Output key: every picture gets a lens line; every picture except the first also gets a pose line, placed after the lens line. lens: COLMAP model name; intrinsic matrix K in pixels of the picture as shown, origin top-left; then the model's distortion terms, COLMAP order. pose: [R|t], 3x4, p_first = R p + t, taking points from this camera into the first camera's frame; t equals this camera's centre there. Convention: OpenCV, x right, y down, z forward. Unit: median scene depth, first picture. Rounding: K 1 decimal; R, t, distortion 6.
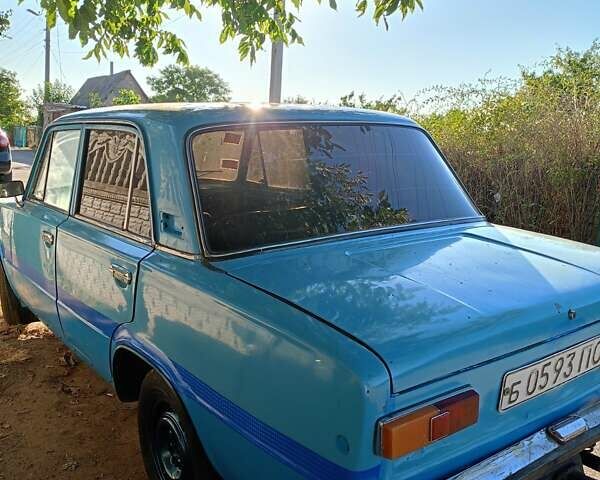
lens RADIAL K [[603.3, 0, 299.2], [0, 603.3, 216.1], [0, 0, 1]] dist [0.013116, 0.013931]
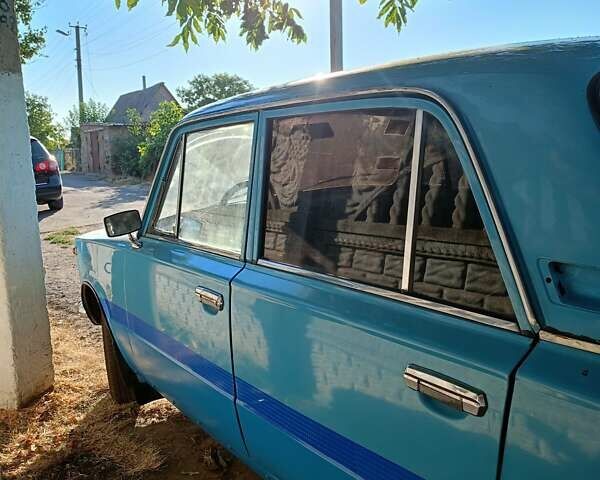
lens RADIAL K [[603.3, 0, 299.2], [0, 603.3, 216.1], [0, 0, 1]] dist [0.013116, 0.013931]
pose [[0.995511, -0.079880, -0.050760, -0.070324], [0.079690, 0.996803, -0.005749, -0.009487], [0.051057, 0.001678, 0.998694, 0.093973]]
